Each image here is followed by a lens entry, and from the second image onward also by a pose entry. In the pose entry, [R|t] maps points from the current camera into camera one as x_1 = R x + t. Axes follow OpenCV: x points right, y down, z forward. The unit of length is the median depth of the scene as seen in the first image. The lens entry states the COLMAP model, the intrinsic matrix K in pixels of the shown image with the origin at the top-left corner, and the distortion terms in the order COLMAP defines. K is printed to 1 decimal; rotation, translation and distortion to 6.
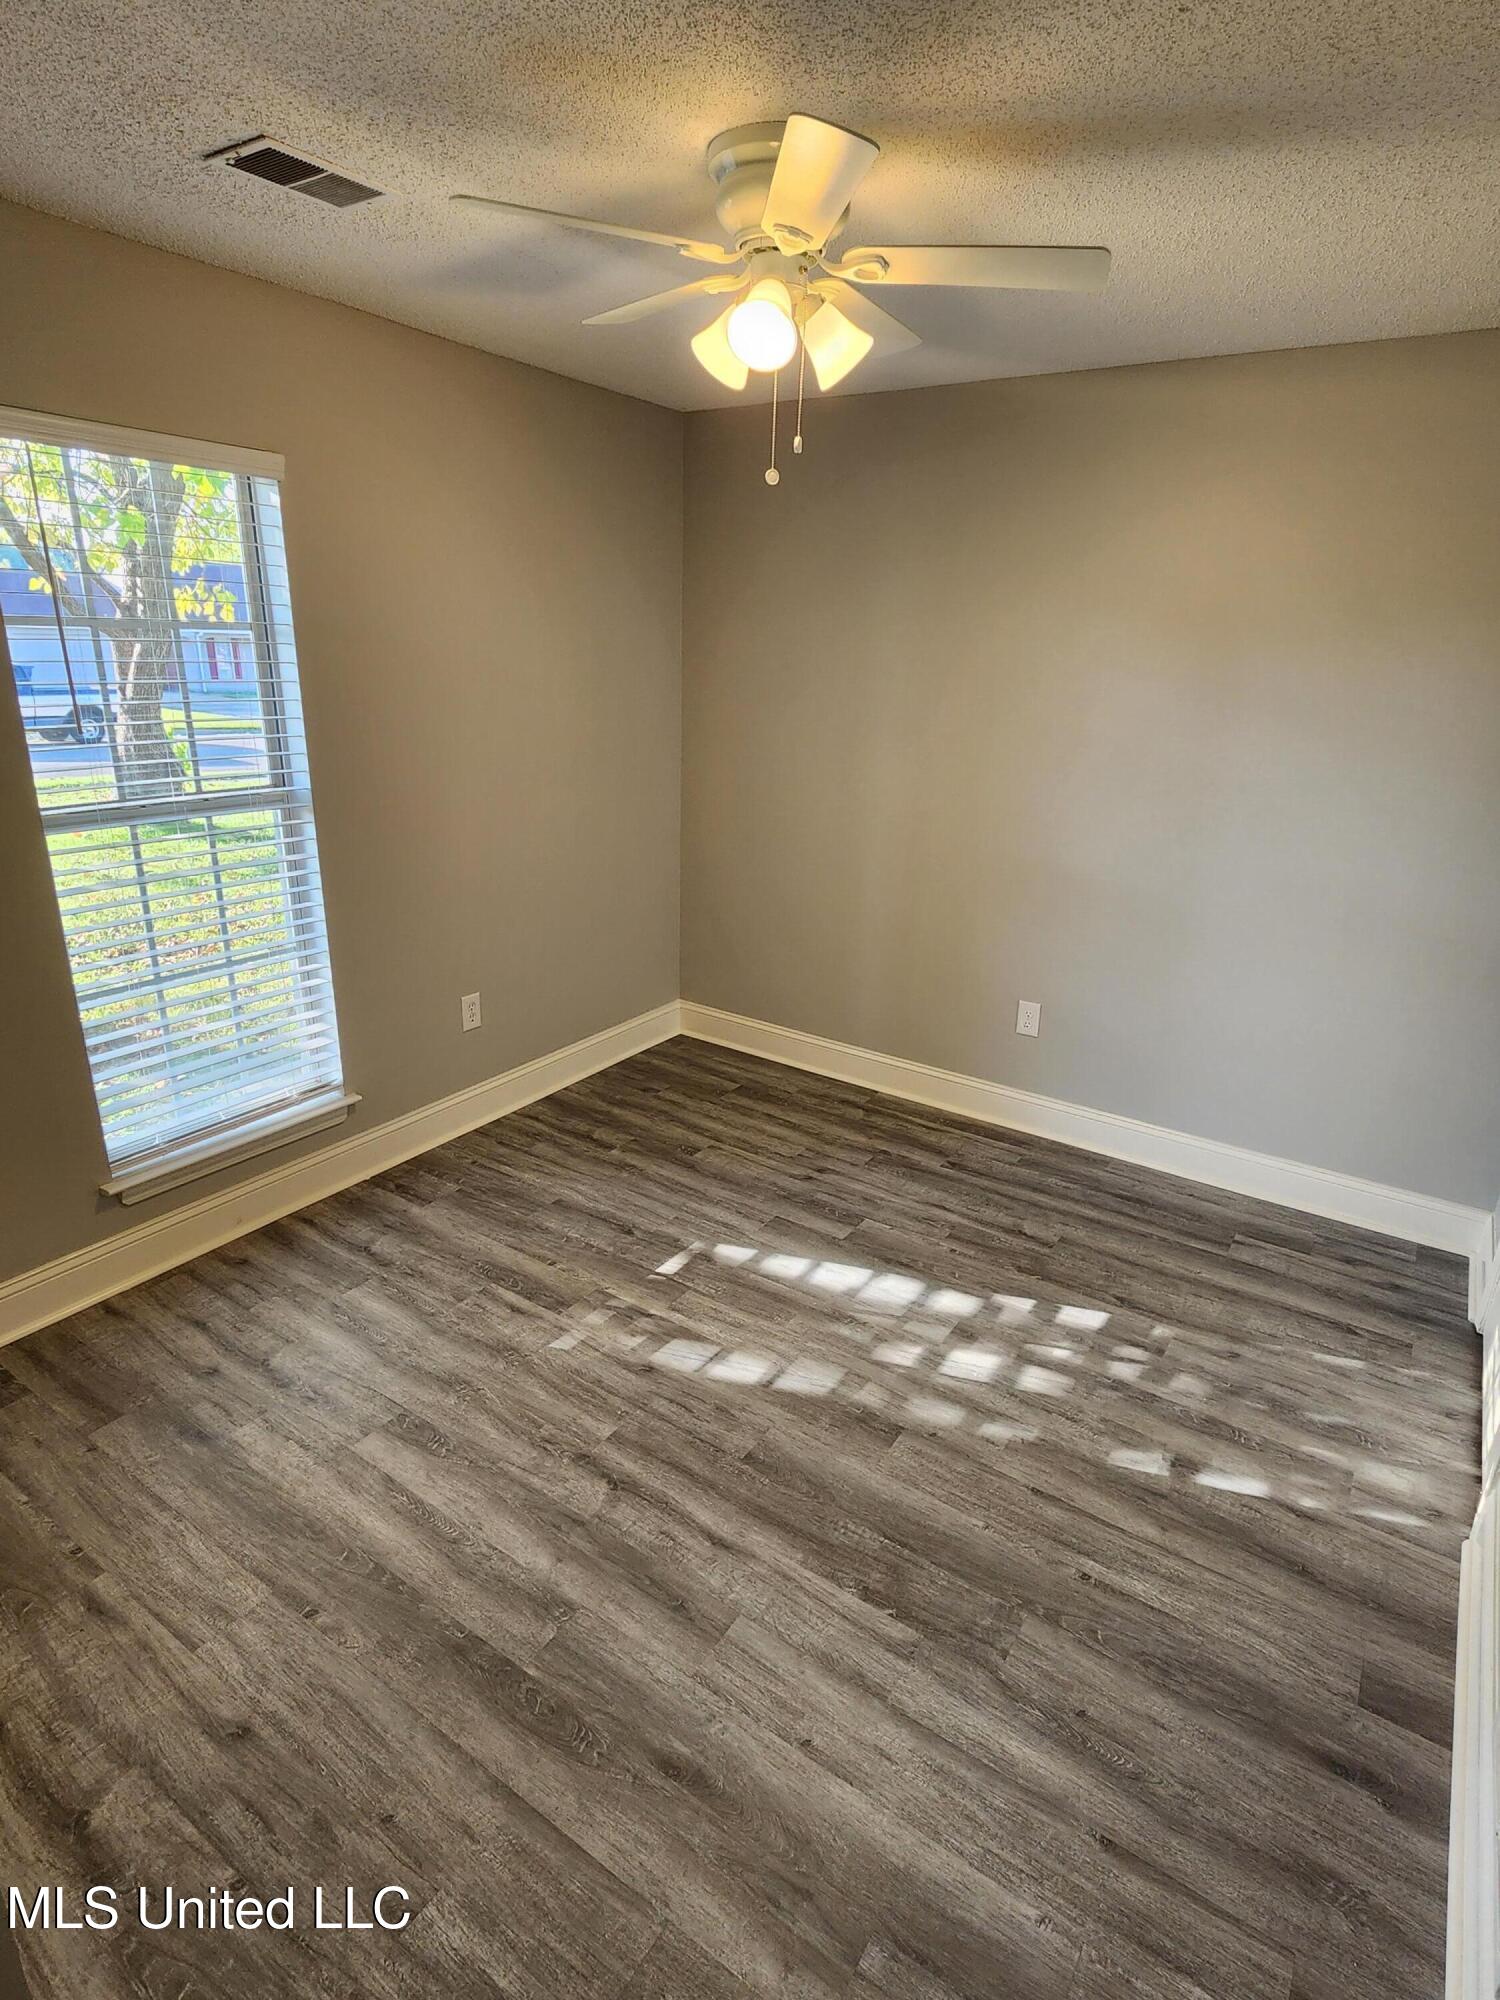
lens RADIAL K [[1045.8, 0, 761.6], [0, 1045.8, 1004.5], [0, 0, 1]] dist [-0.001051, -0.000269]
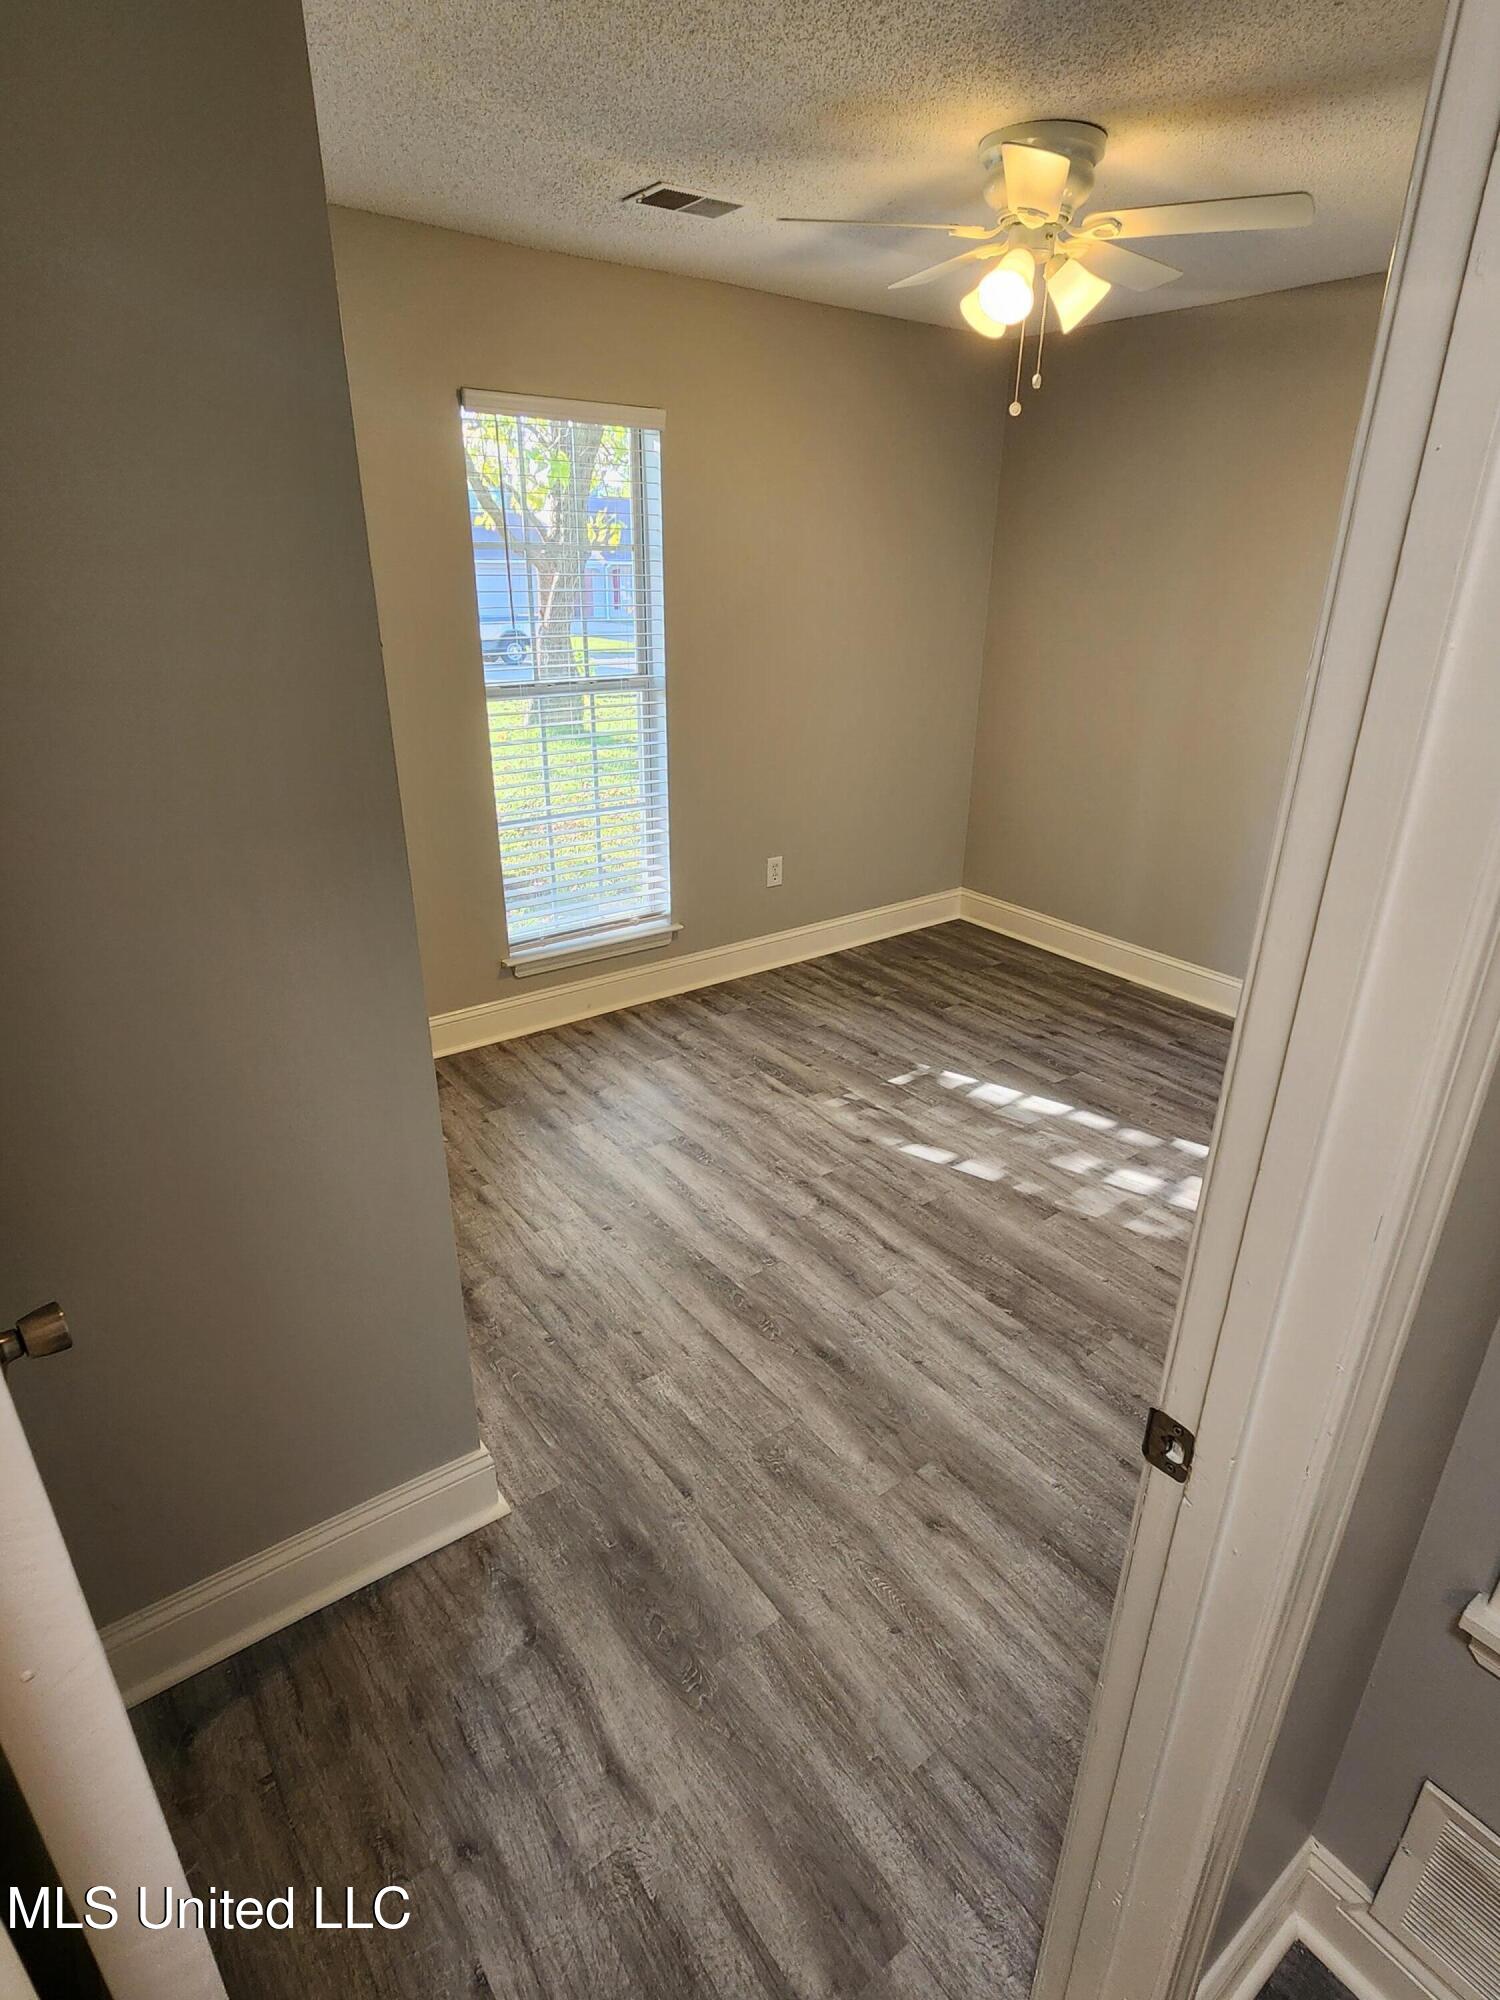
lens RADIAL K [[1045.8, 0, 756.5], [0, 1045.8, 1015.2], [0, 0, 1]] dist [-0.001051, -0.000269]
pose [[0.942566, 0.115408, -0.313448, 0.166947], [-0.092970, 0.991977, 0.085664, 0.114239], [0.320819, -0.051603, 0.945734, -0.268577]]
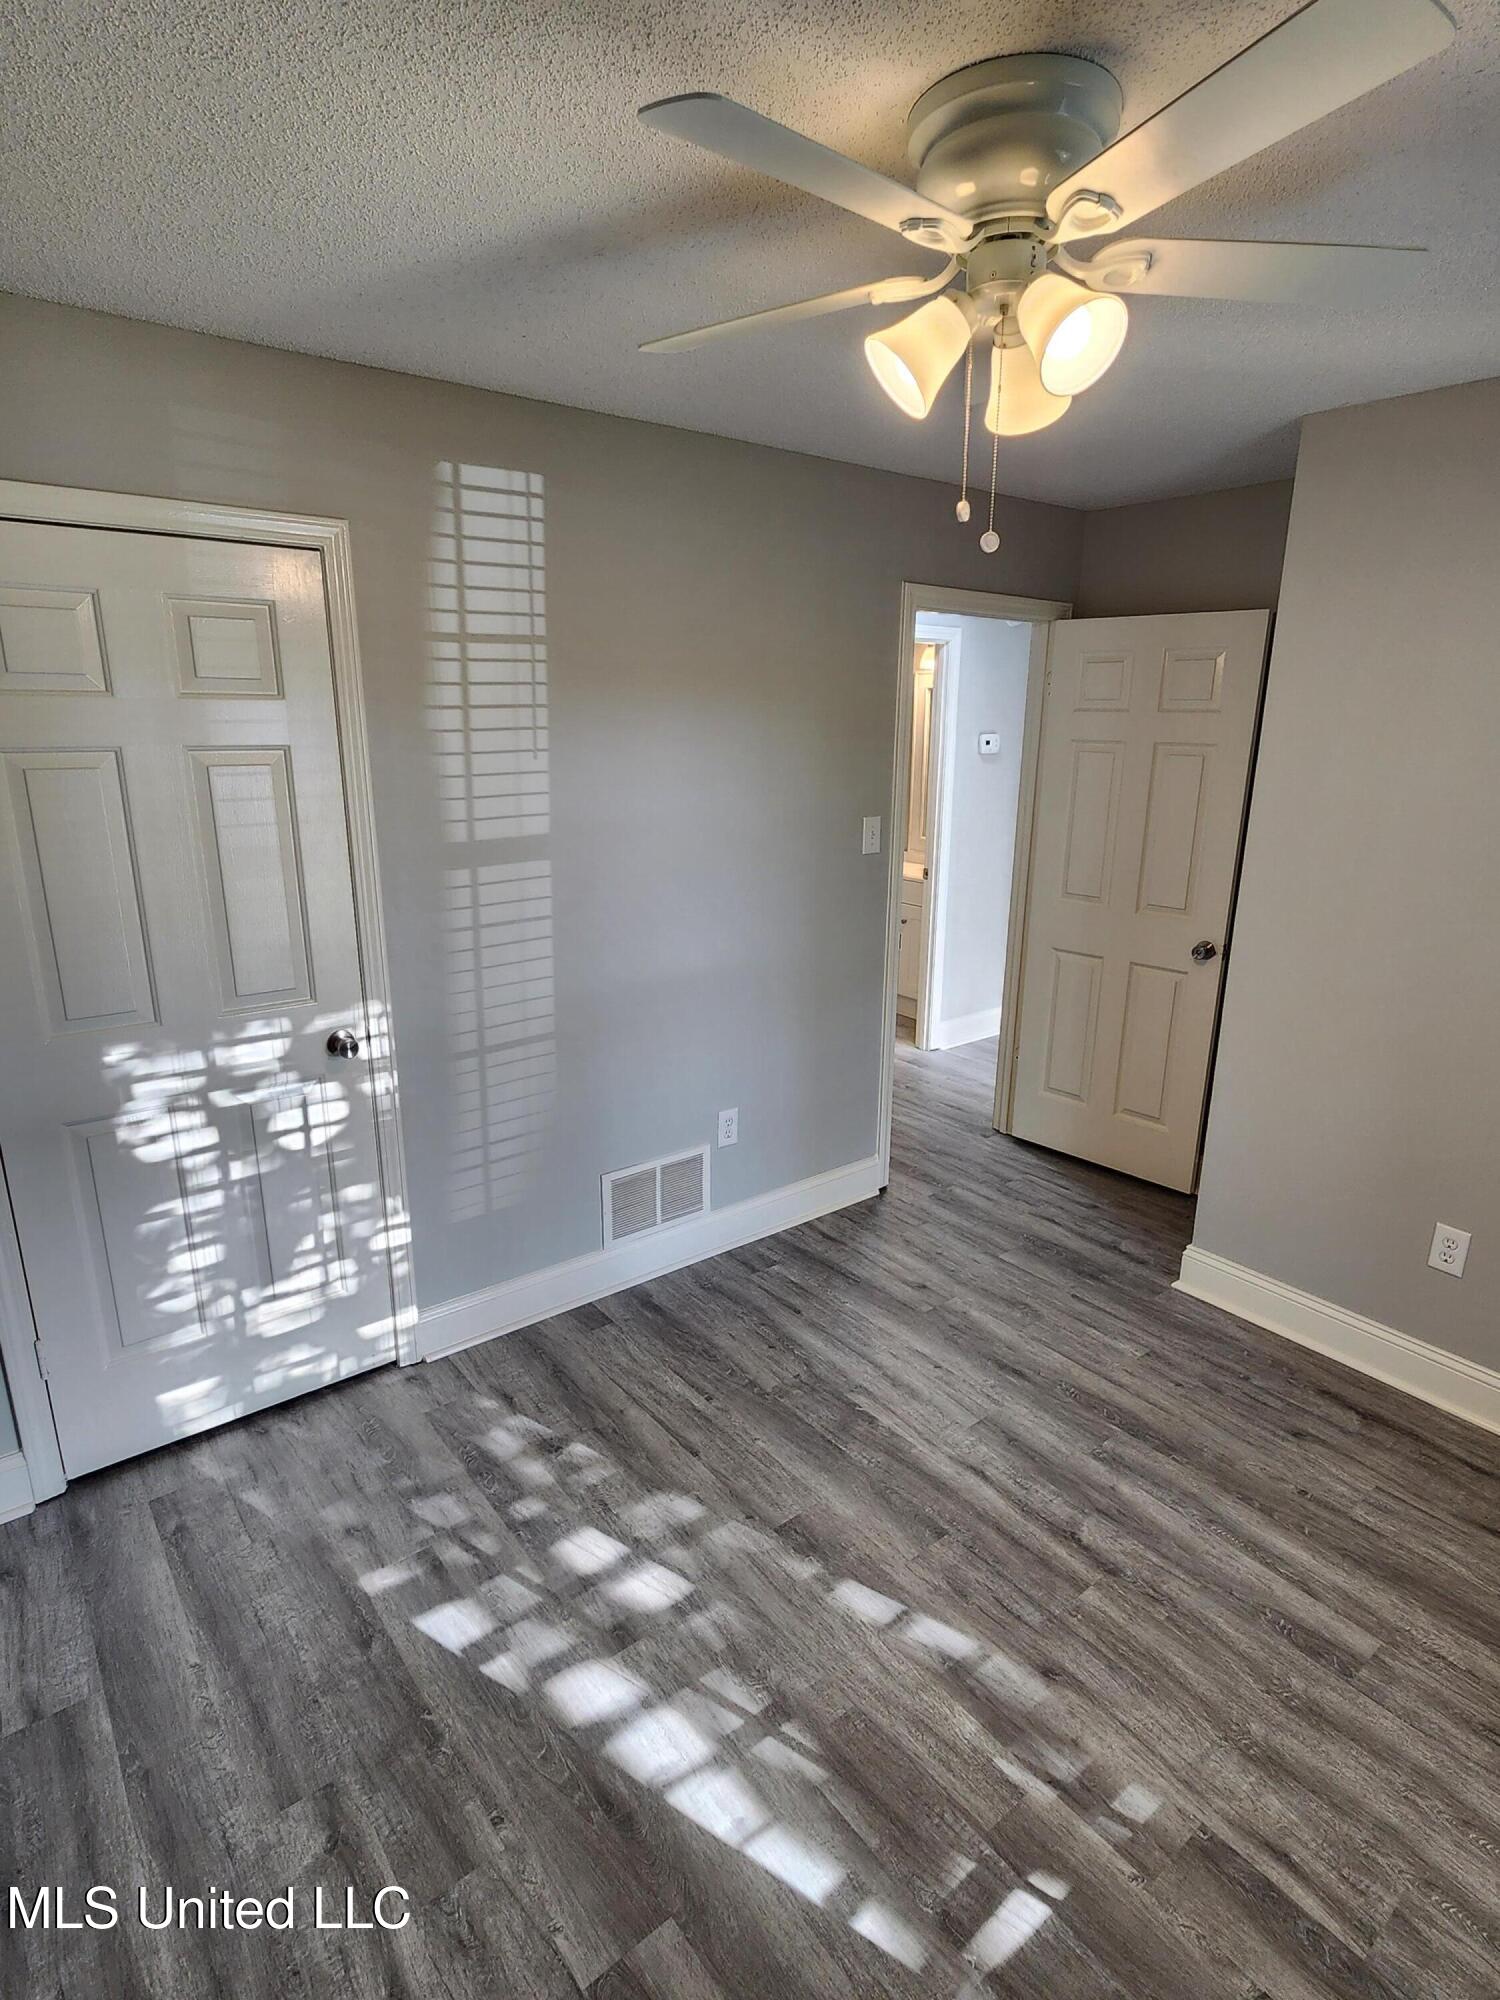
lens RADIAL K [[1045.8, 0, 759.7], [0, 1045.8, 1000.4], [0, 0, 1]] dist [-0.001051, -0.000269]
pose [[-0.950315, -0.119355, 0.287498, -0.076517], [0.065648, 0.825959, 0.559895, -0.580806], [-0.304288, 0.550950, -0.777086, 1.577446]]
